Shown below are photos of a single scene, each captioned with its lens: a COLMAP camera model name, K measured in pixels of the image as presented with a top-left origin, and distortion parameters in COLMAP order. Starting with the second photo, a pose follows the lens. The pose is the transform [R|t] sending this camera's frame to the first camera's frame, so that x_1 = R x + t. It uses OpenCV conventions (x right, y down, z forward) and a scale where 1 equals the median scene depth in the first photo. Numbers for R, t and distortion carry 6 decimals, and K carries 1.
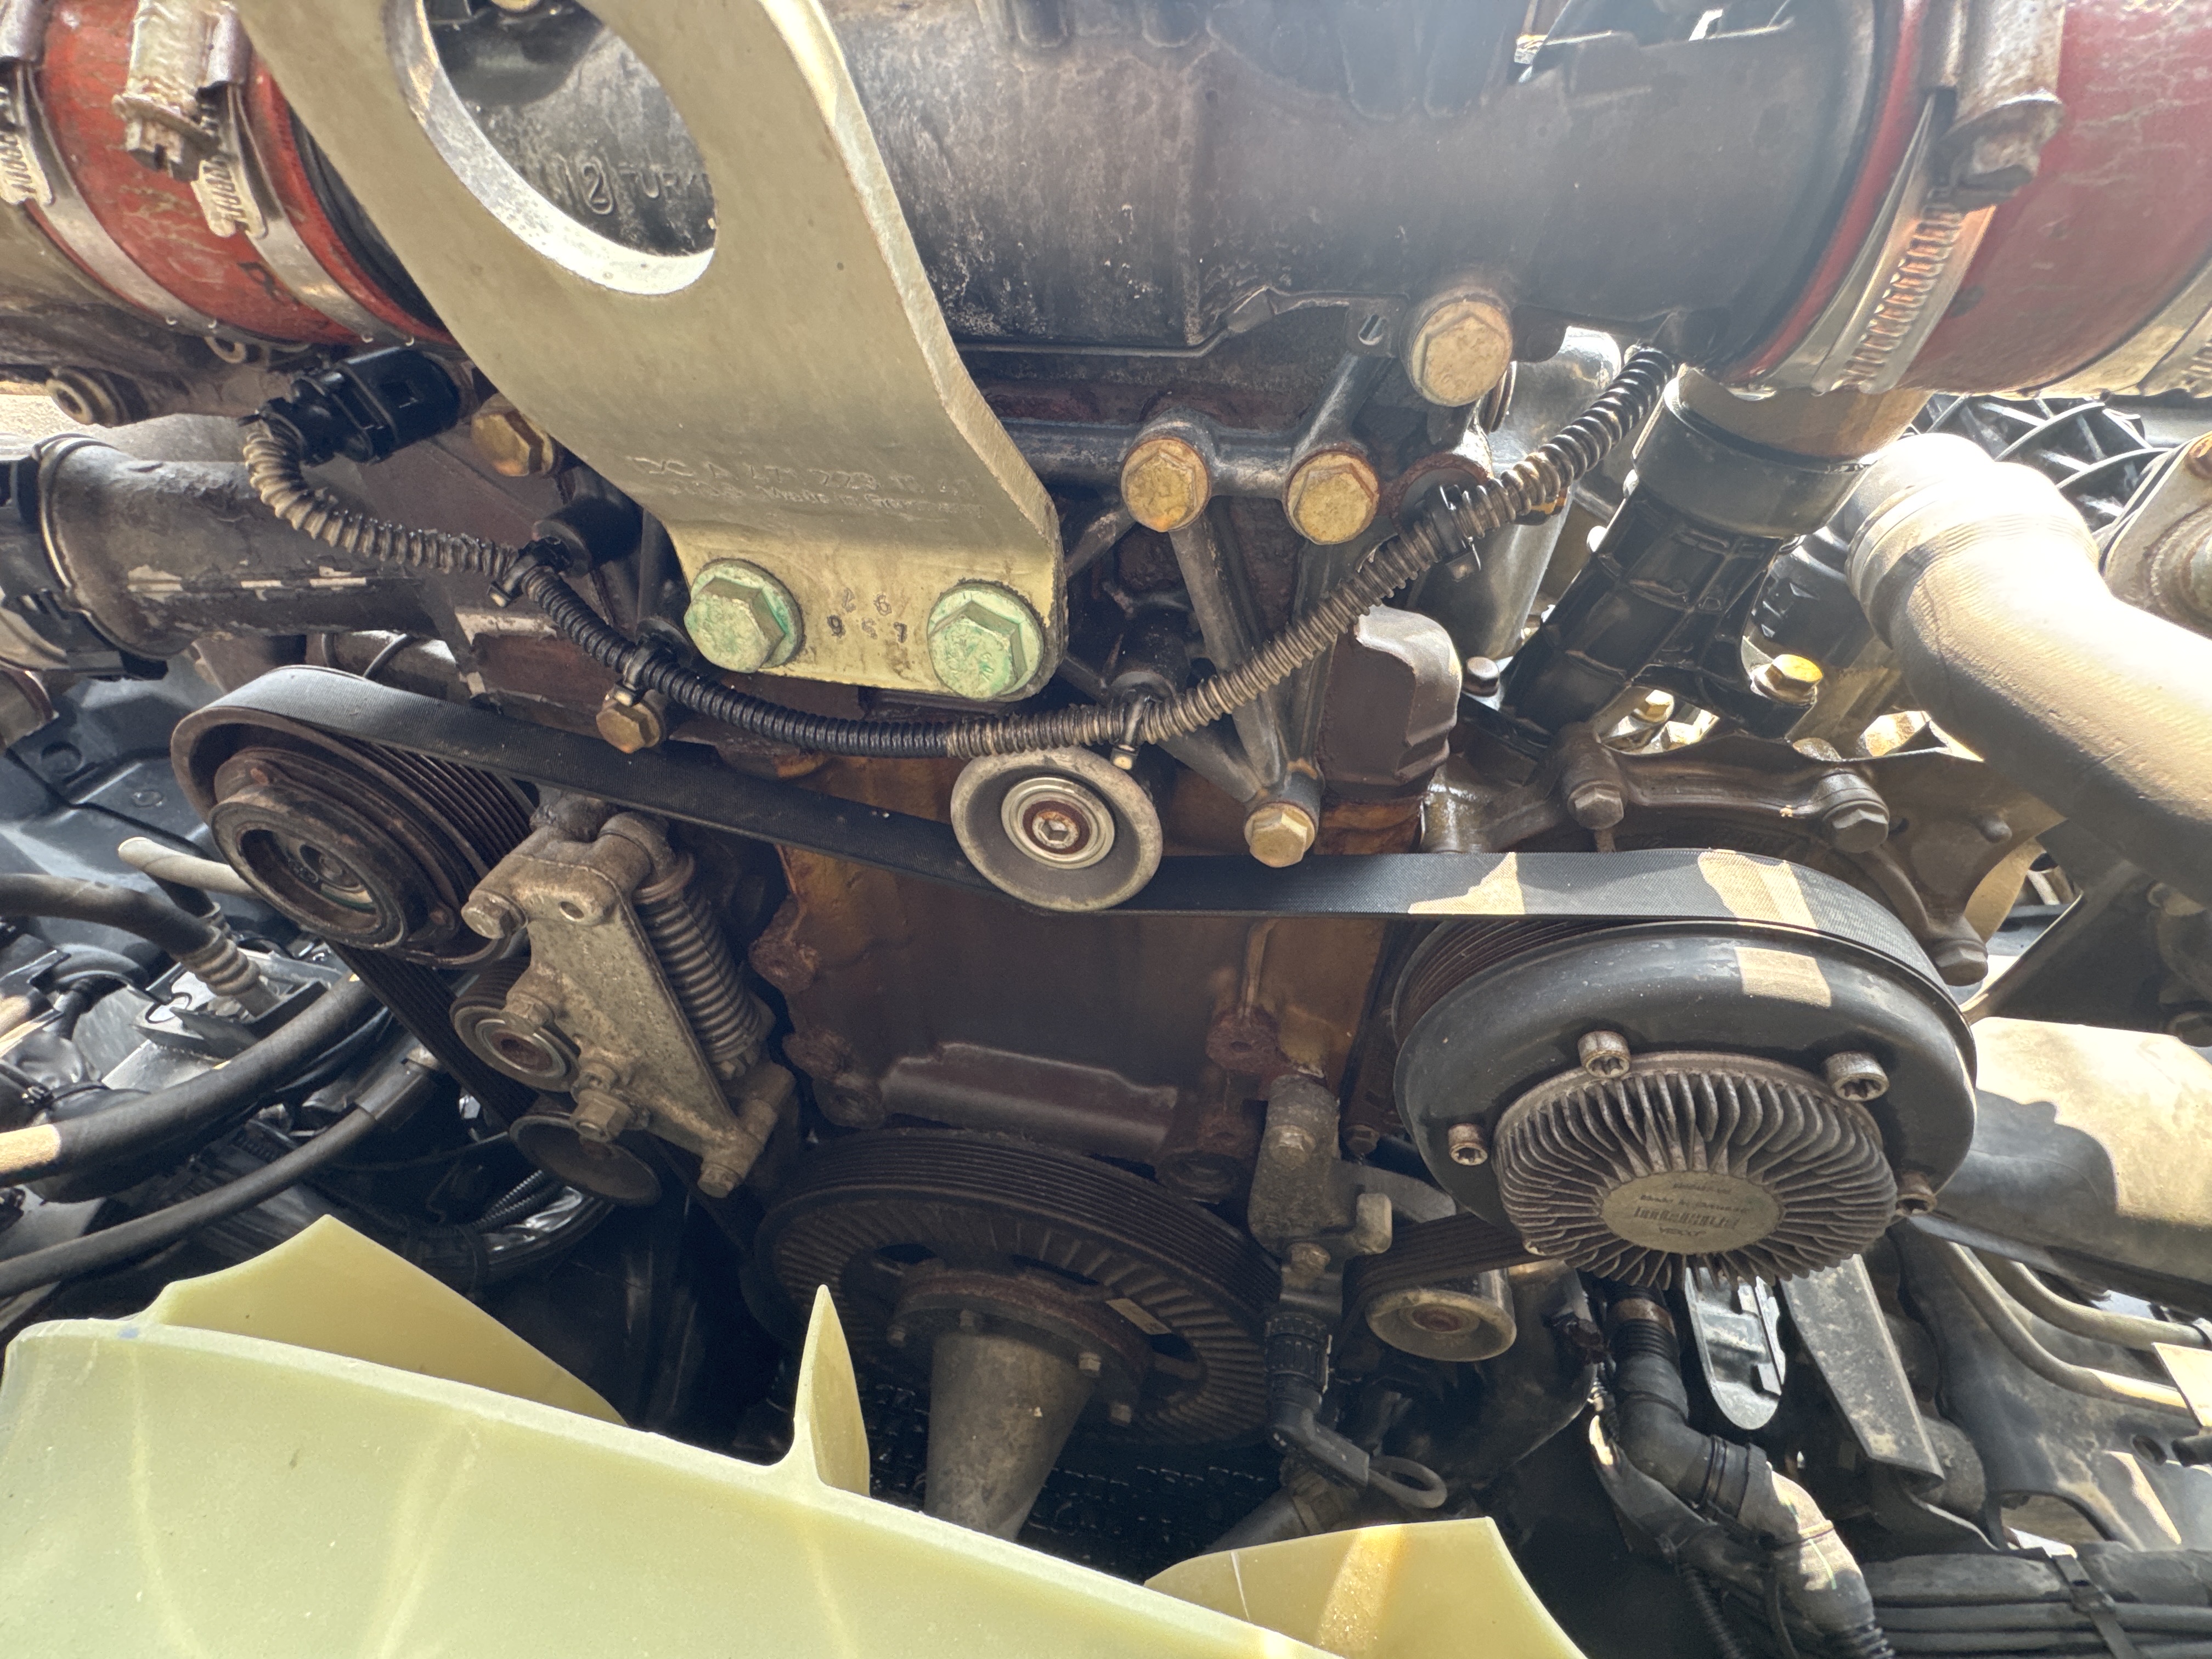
lens RADIAL K [[873.9, 0, 1093.9], [0, 873.9, 832.0], [0, 0, 1]] dist [-0.004507, -0.000145]
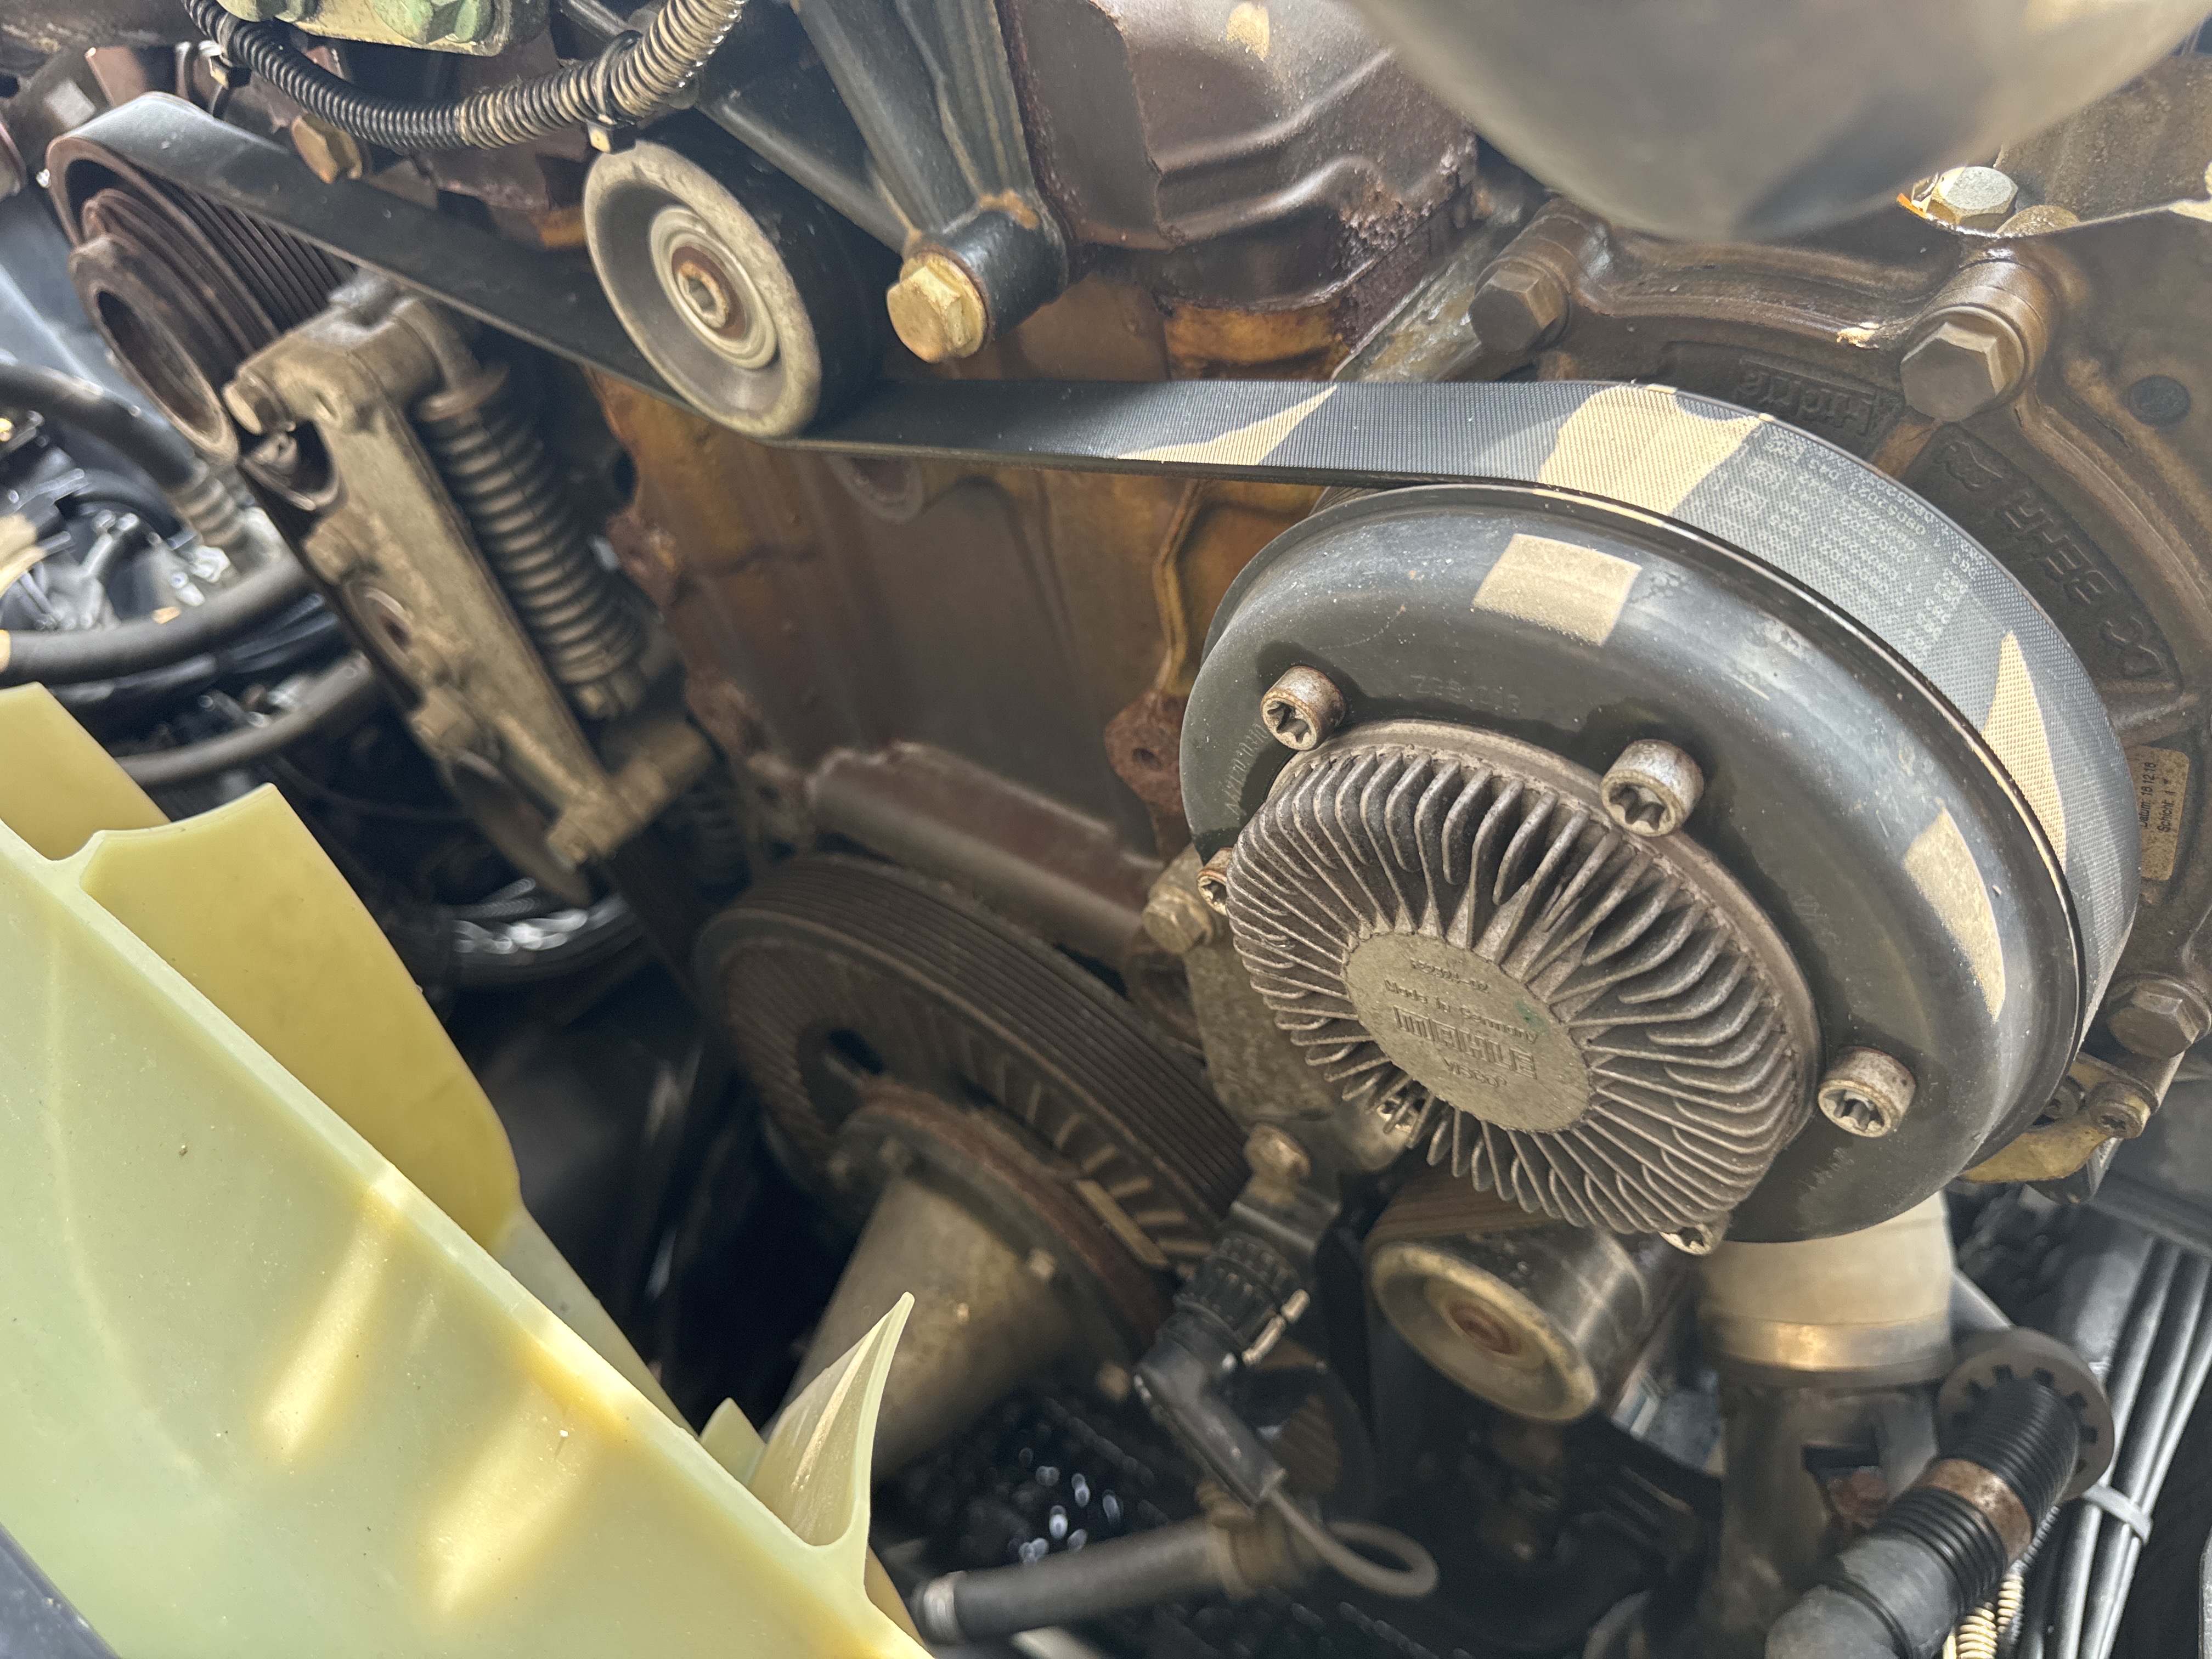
lens RADIAL K [[1597.0, 0, 1111.1], [0, 1597.0, 835.5], [0, 0, 1]] dist [0.027152, -0.044798]
pose [[0.888343, 0.191545, -0.417321, 0.571095], [-0.133777, 0.977375, 0.163834, 0.109801], [0.439261, -0.089713, 0.893869, -0.016057]]
